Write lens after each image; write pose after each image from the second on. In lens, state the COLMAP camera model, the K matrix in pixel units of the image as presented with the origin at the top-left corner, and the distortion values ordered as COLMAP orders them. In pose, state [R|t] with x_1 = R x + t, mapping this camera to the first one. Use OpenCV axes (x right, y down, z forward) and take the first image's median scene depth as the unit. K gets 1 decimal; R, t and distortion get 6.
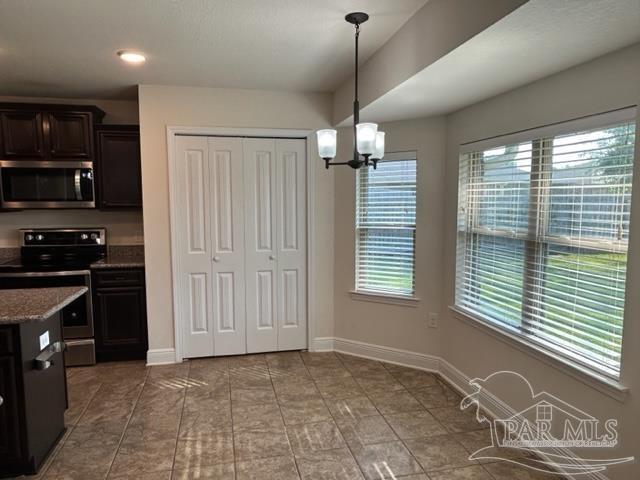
lens RADIAL K [[440.9, 0, 320.0], [0, 440.9, 240.0], [0, 0, 1]] dist [-0.000683, 0.001819]
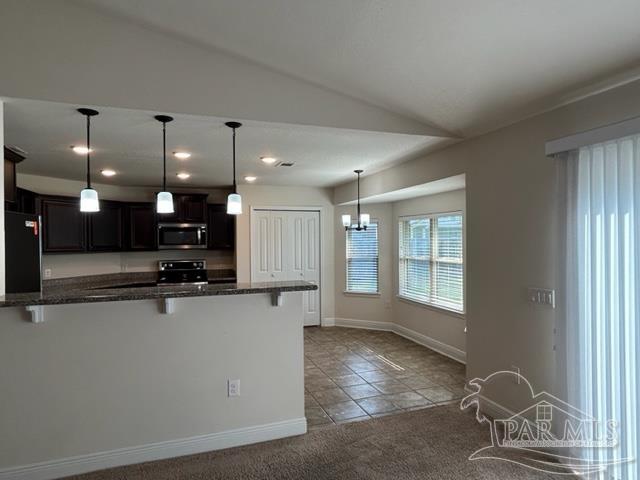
lens RADIAL K [[378.1, 0, 320.0], [0, 378.1, 240.0], [0, 0, 1]] dist [0.006657, -0.000079]
pose [[0.993386, -0.005461, 0.114693, -0.227189], [0.015859, 0.995821, -0.089938, 0.042410], [-0.113723, 0.091162, 0.989321, -0.630199]]
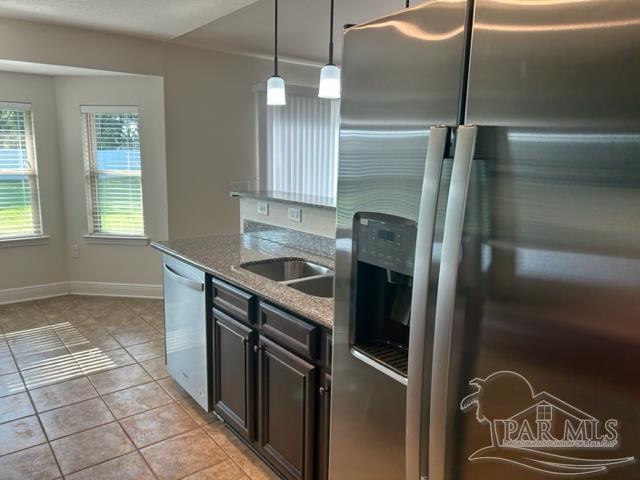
lens RADIAL K [[486.5, 0, 320.0], [0, 486.5, 240.0], [0, 0, 1]] dist [0.050676, 0.000077]
pose [[-0.412268, -0.161295, 0.896671, -1.036152], [0.069482, 0.975771, 0.207470, -0.029715], [-0.908409, 0.147835, -0.391072, 0.378476]]
